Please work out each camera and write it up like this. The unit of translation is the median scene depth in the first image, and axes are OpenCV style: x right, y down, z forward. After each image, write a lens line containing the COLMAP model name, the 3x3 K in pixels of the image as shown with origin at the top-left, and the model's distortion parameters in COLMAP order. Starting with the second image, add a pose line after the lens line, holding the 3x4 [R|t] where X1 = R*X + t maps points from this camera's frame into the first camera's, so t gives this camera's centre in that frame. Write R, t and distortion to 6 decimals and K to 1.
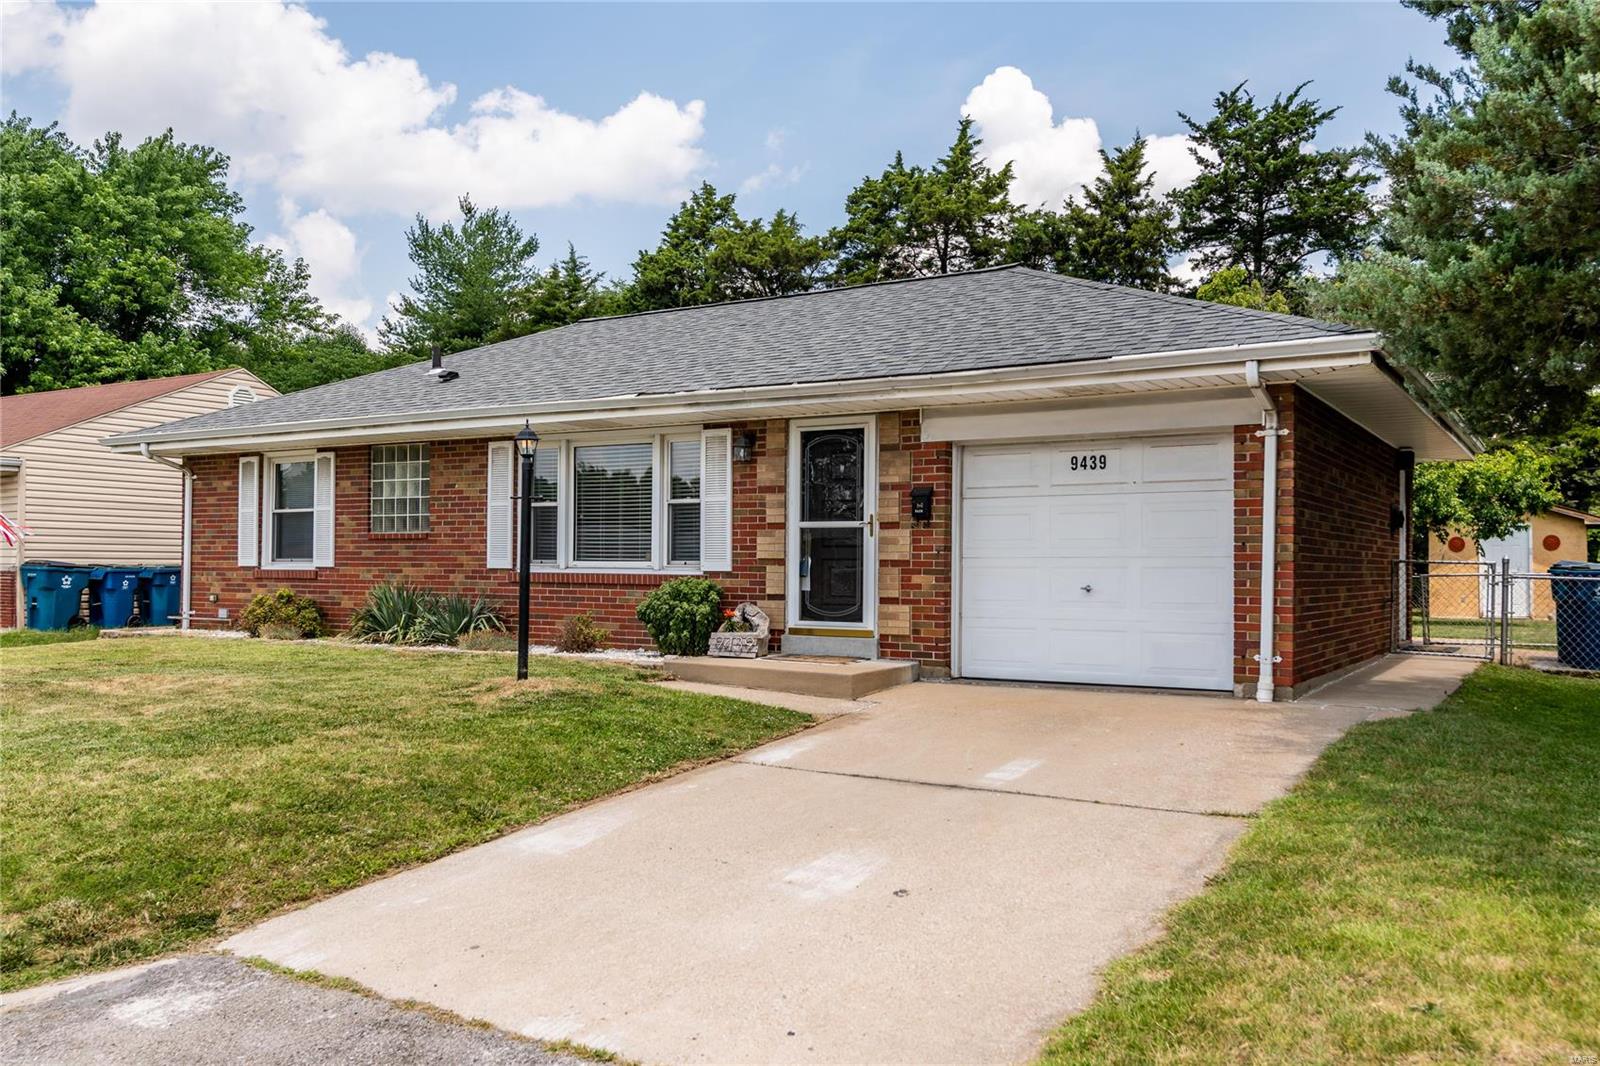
lens RADIAL K [[1289.7, 0, 802.8], [0, 1289.7, 538.1], [0, 0, 1]] dist [0.000036, -0.000111]
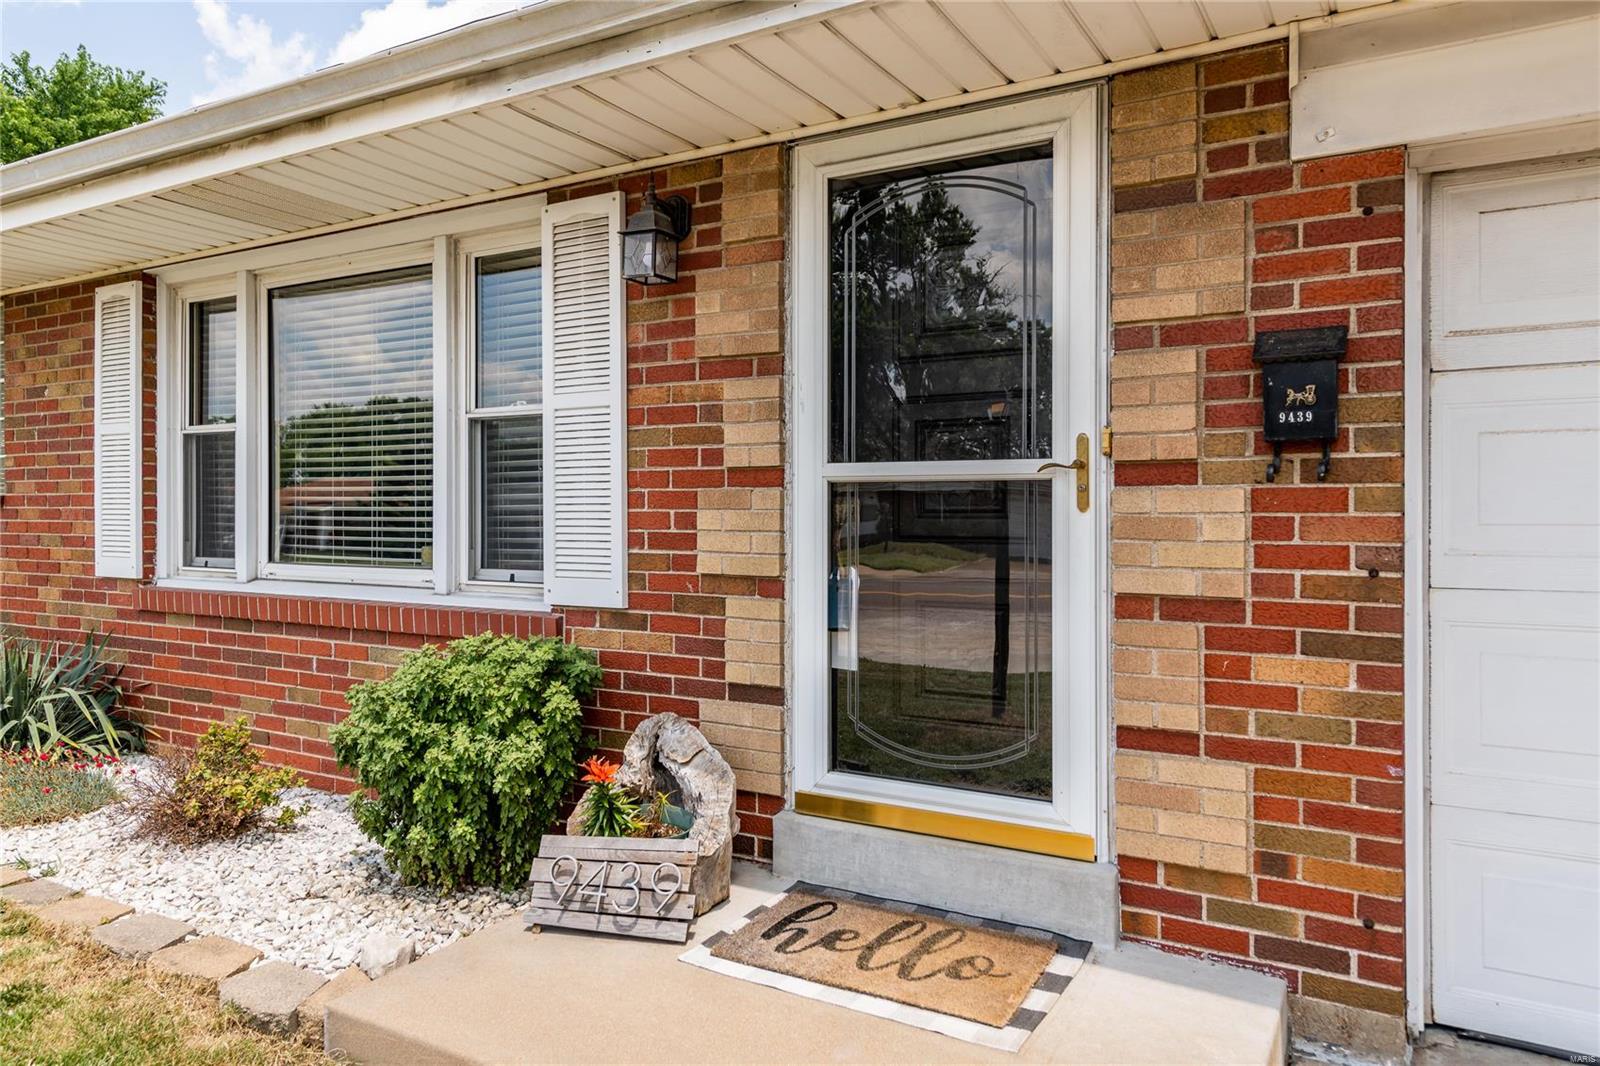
lens RADIAL K [[1067.2, 0, 793.5], [0, 1067.2, 529.9], [0, 0, 1]] dist [0.017601, -0.006276]
pose [[0.999871, -0.008250, 0.013791, -0.014620], [0.007635, 0.998999, 0.044087, -0.007798], [-0.014141, -0.043976, 0.998933, 0.730158]]
